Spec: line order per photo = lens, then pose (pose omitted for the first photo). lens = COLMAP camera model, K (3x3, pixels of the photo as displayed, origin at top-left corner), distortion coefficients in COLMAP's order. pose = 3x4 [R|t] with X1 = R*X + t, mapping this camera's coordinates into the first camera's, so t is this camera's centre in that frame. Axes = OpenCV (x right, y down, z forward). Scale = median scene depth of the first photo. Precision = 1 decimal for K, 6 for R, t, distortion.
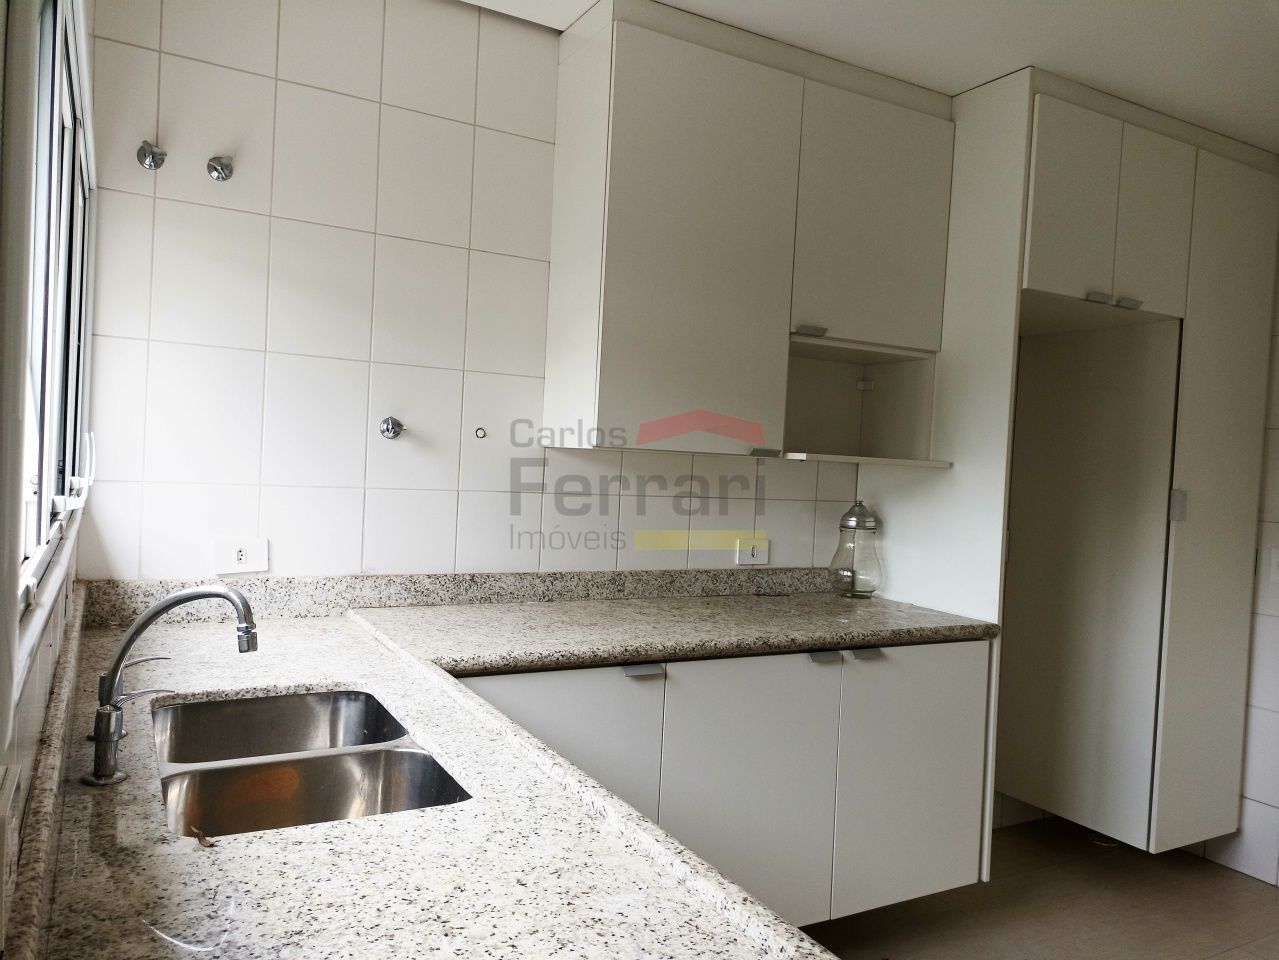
lens RADIAL K [[935.3, 0, 637.6], [0, 935.3, 474.2], [0, 0, 1]] dist [0.049772, -0.019151]
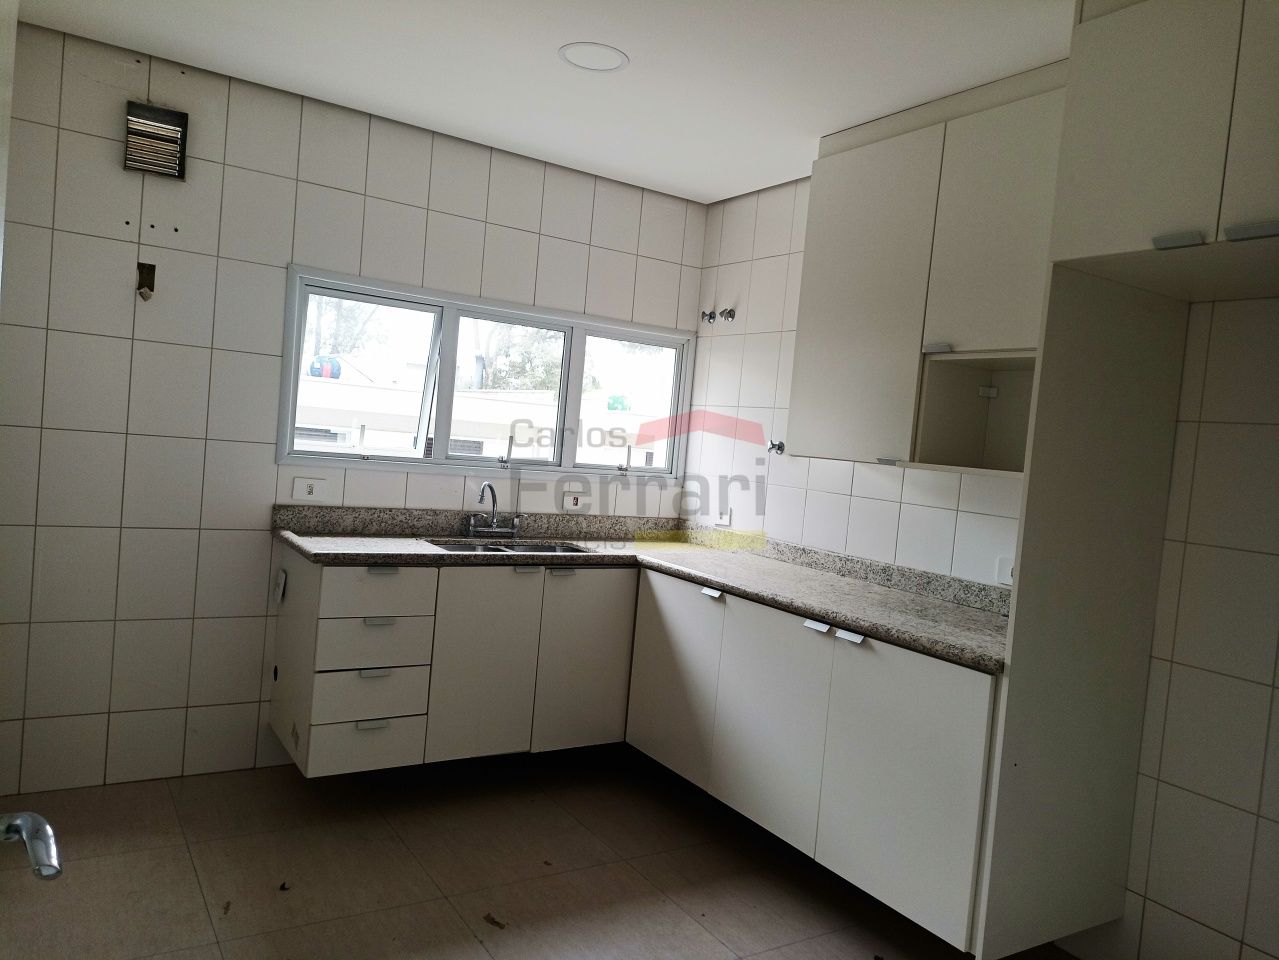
lens RADIAL K [[935.3, 0, 641.7], [0, 935.3, 477.0], [0, 0, 1]] dist [0.049772, -0.019151]
pose [[0.065707, -0.002576, -0.997836, 1.211953], [-0.105472, 0.994377, -0.009513, 0.037528], [0.992249, 0.105869, 0.065066, 0.603587]]
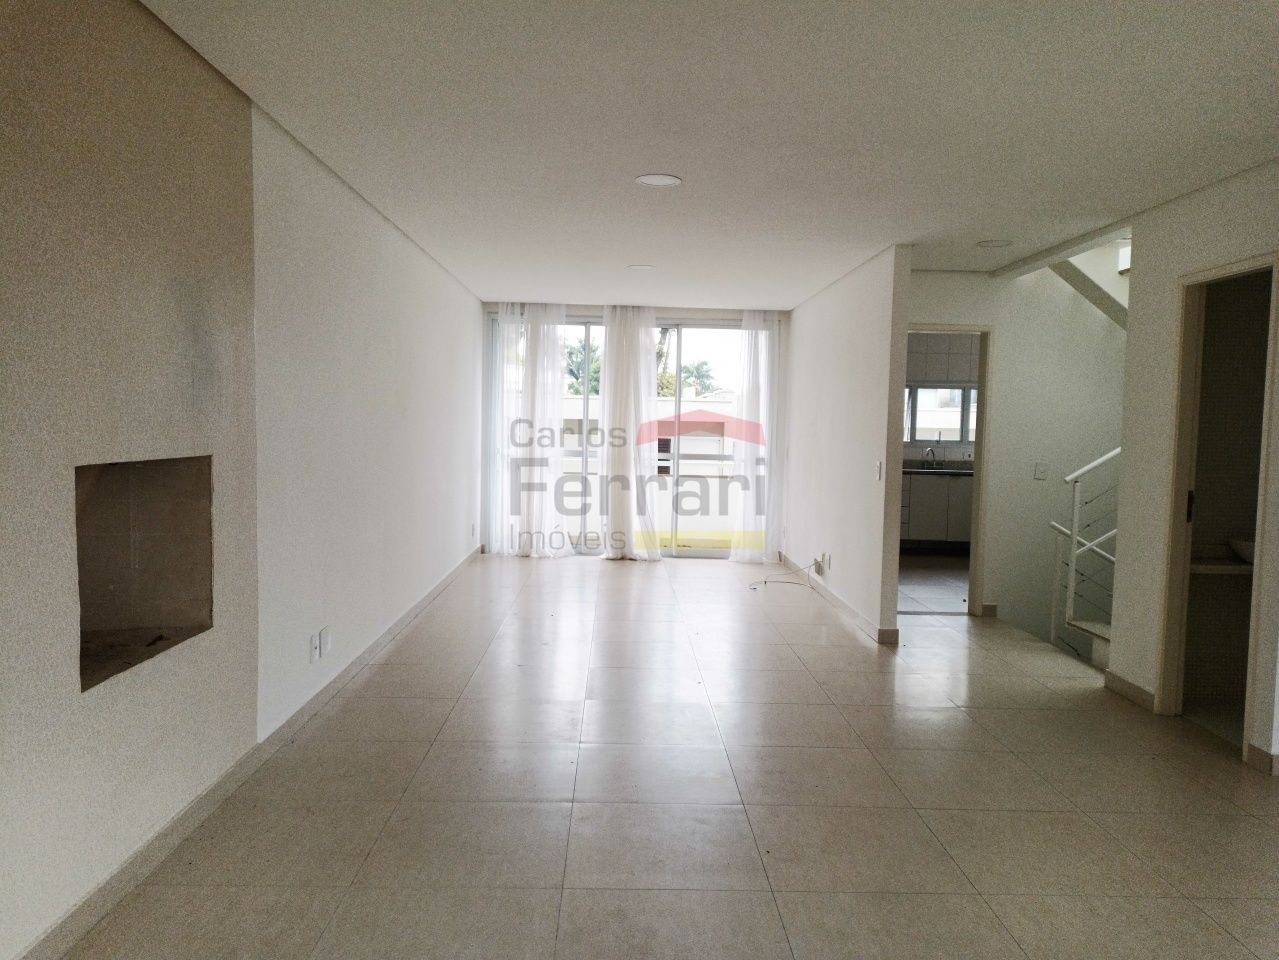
lens RADIAL K [[935.3, 0, 639.7], [0, 935.3, 481.6], [0, 0, 1]] dist [0.049772, -0.019151]
pose [[-0.468467, -0.009415, -0.883431, 3.481446], [-0.060068, 0.997969, 0.021217, 0.164868], [0.881437, 0.063006, -0.468081, 1.160520]]
